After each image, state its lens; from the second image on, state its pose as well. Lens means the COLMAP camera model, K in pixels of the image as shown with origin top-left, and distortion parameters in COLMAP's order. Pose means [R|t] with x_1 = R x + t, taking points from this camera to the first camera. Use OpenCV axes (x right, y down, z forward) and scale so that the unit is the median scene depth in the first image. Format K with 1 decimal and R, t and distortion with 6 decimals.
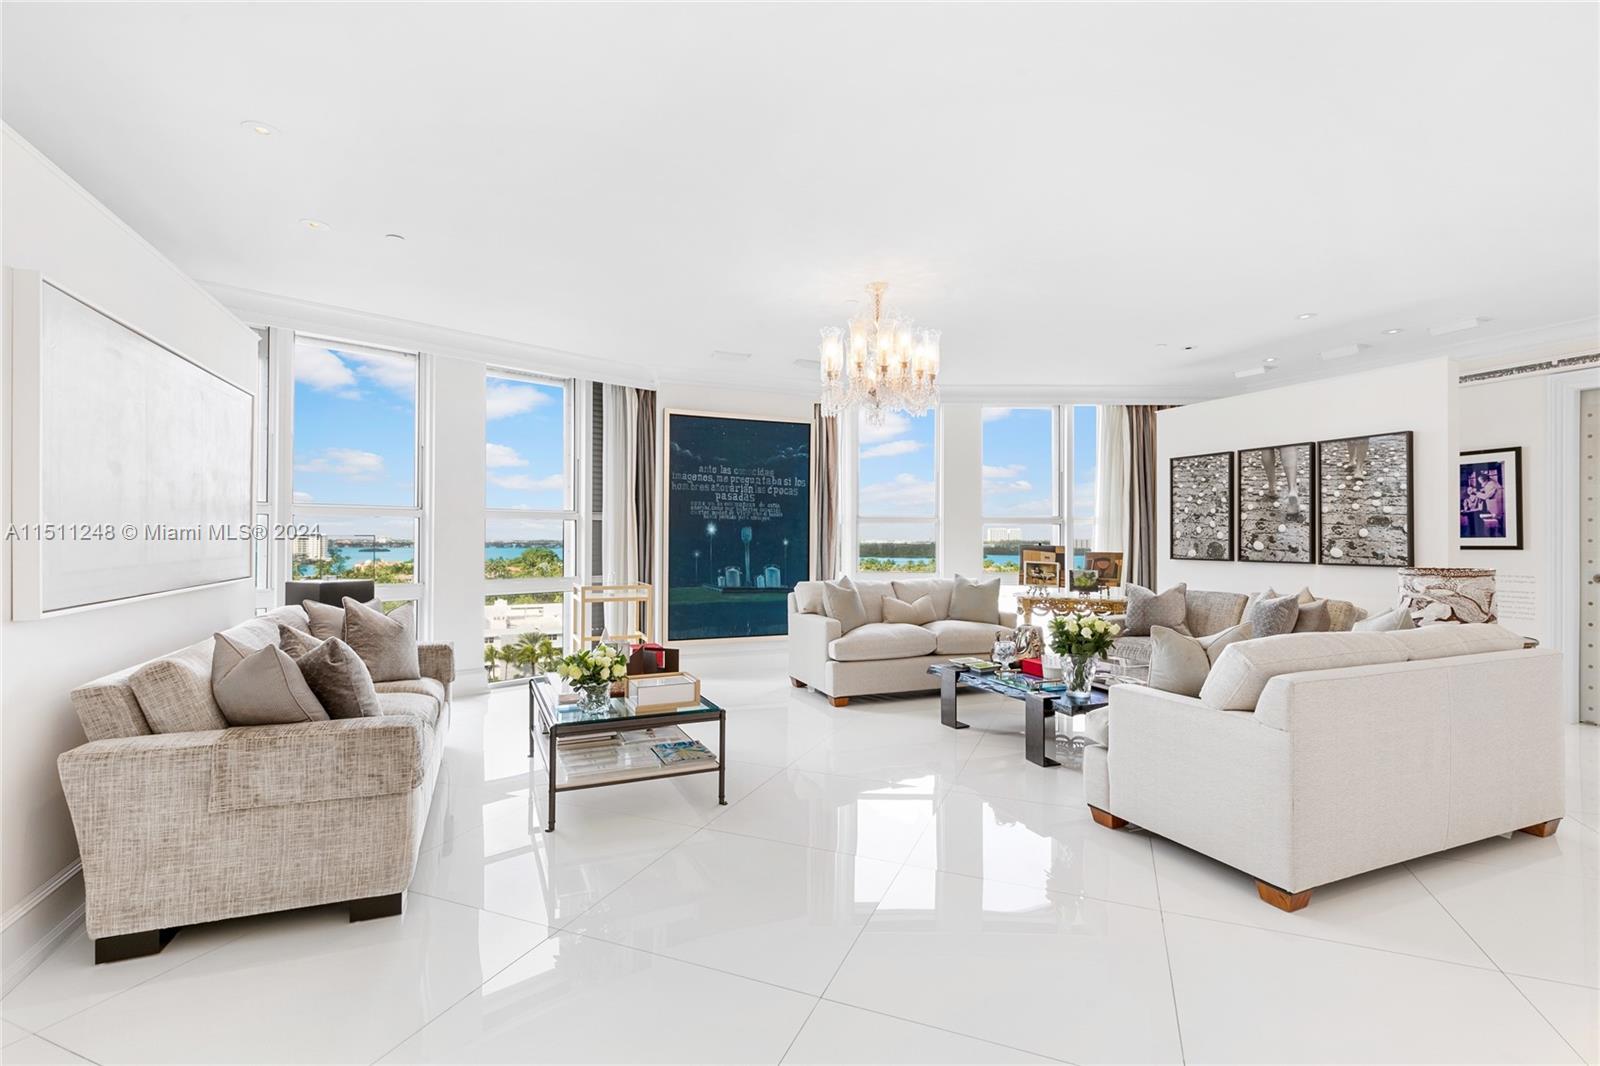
lens RADIAL K [[729.8, 0, 817.4], [0, 729.8, 534.2], [0, 0, 1]] dist [0.002029, 0.000362]
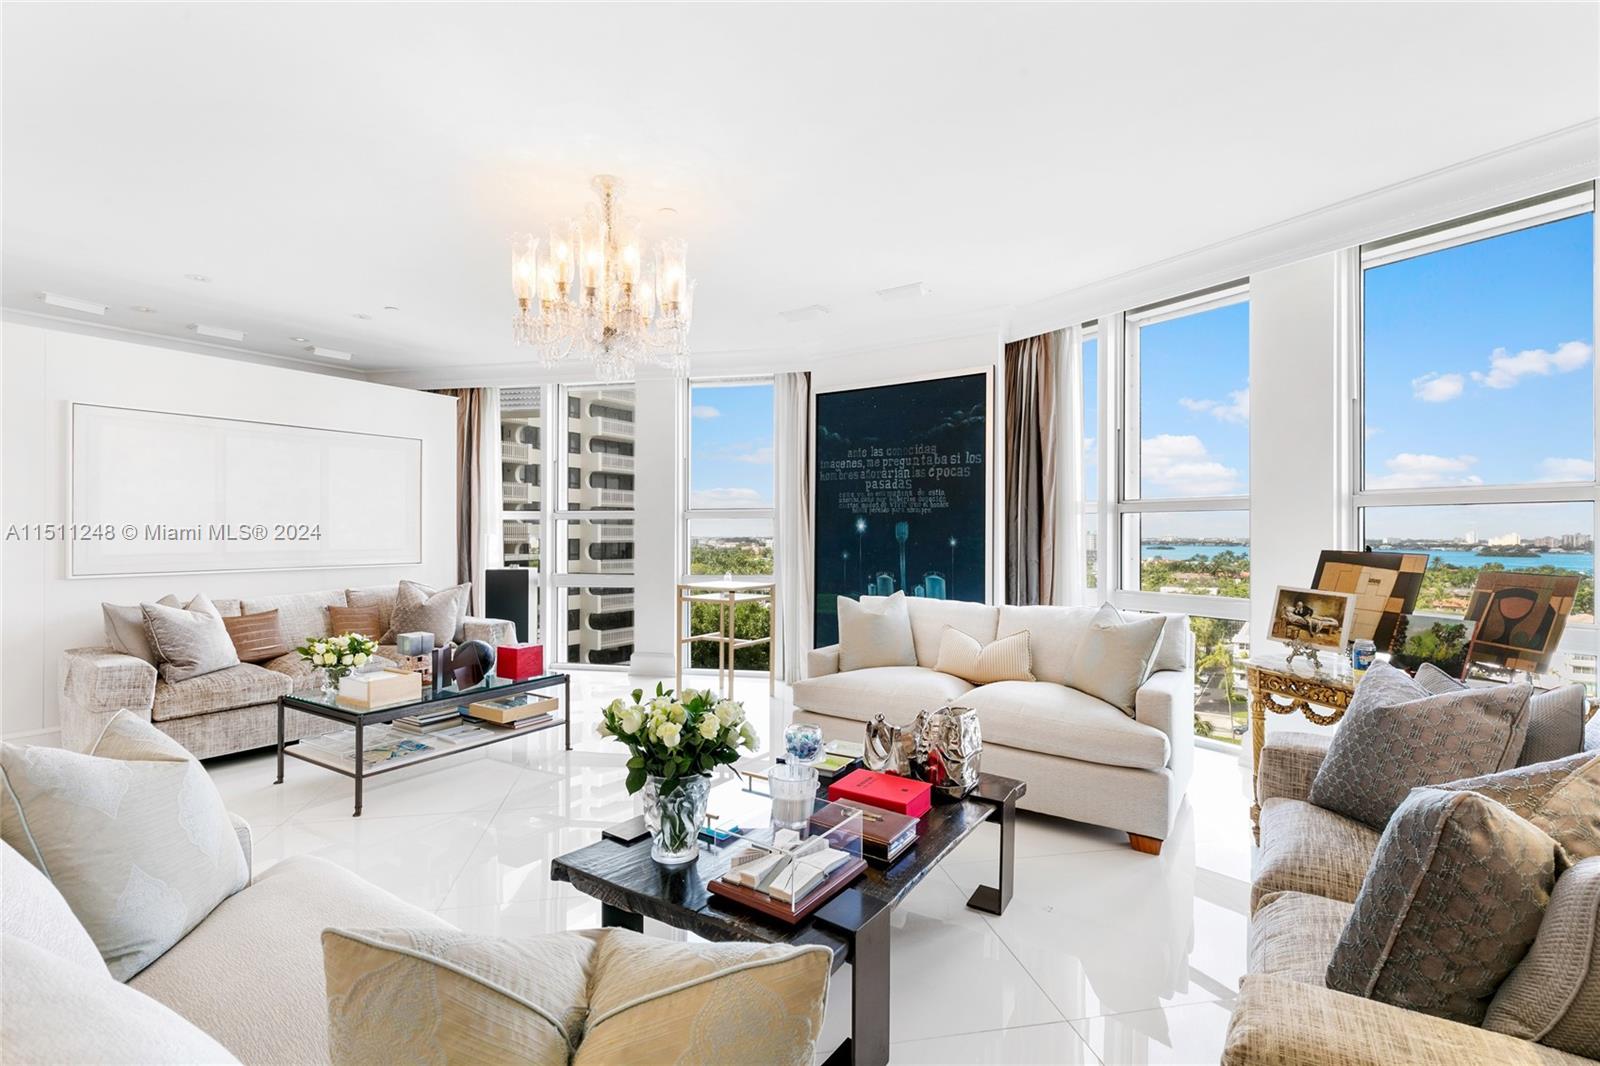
lens RADIAL K [[725.8, 0, 801.3], [0, 725.8, 536.4], [0, 0, 1]] dist [0.002565, 0.000744]
pose [[0.535932, -0.001040, -0.844261, 0.587627], [0.004513, 0.999988, 0.001633, 0.004341], [0.844249, -0.004685, 0.535930, 0.582936]]
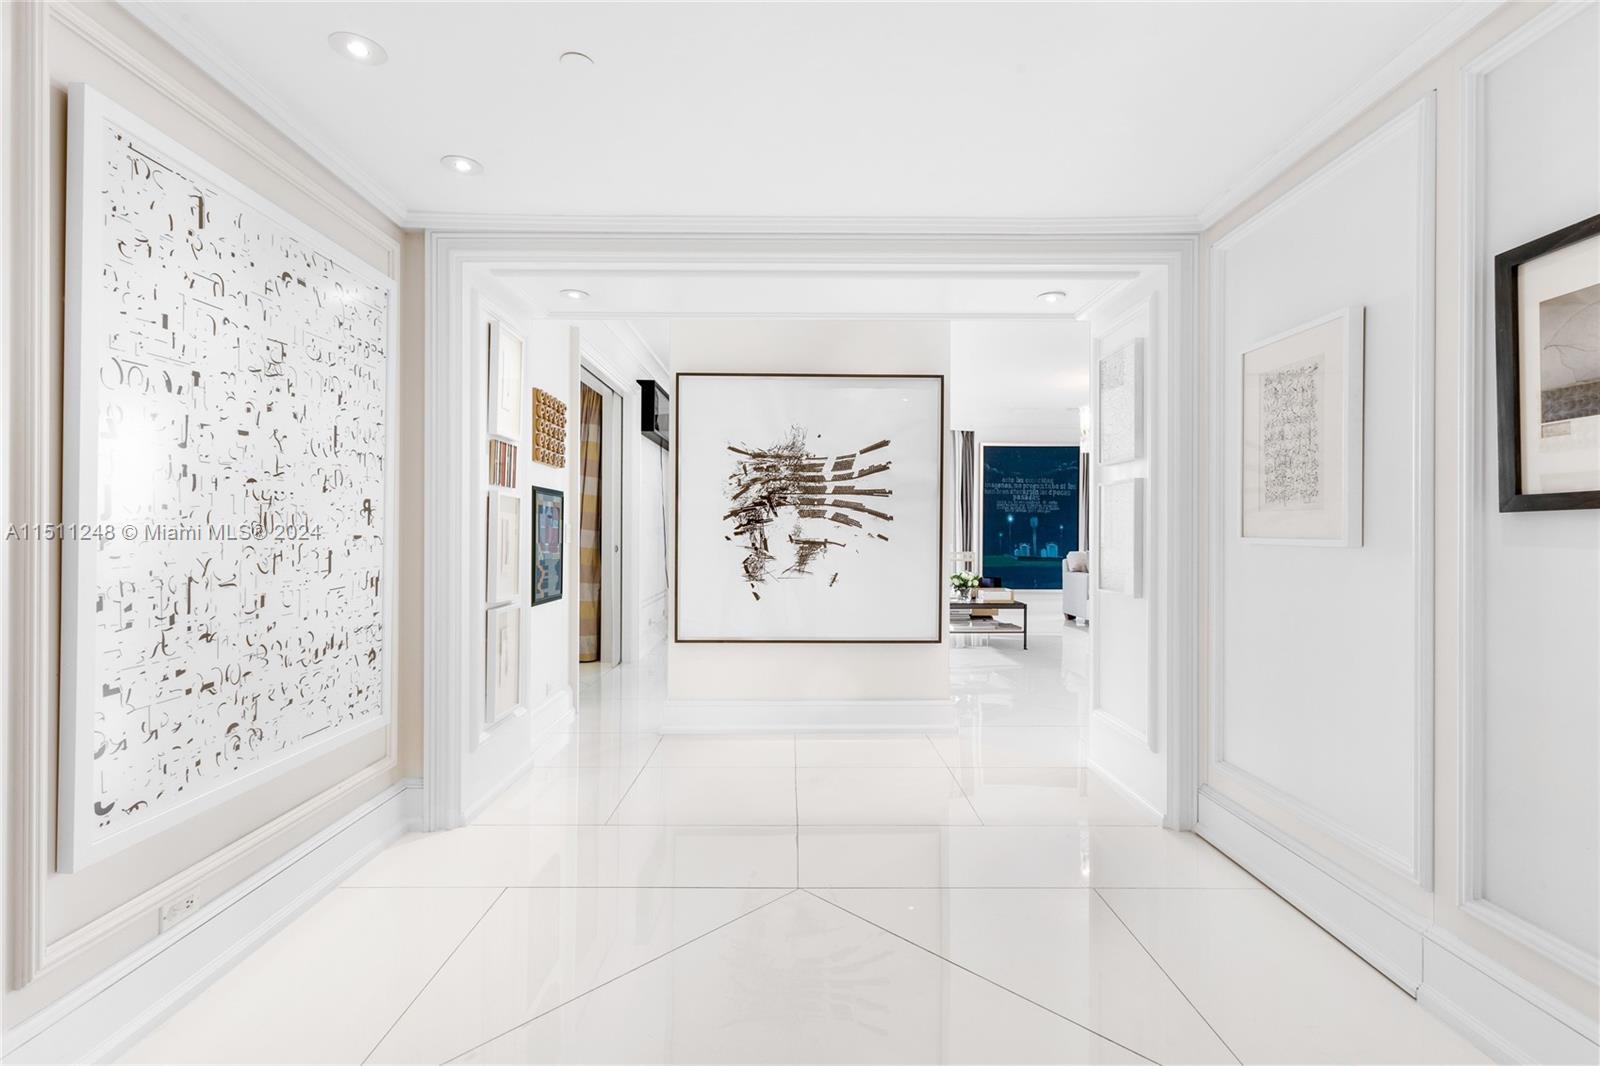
lens RADIAL K [[712.1, 0, 798.8], [0, 712.1, 536.5], [0, 0, 1]] dist [0.001359, -0.000074]
pose [[0.918816, 0.001757, -0.394682, 0.045269], [0.002817, 0.999935, 0.011009, 0.015135], [0.394676, -0.011226, 0.918752, -0.657148]]
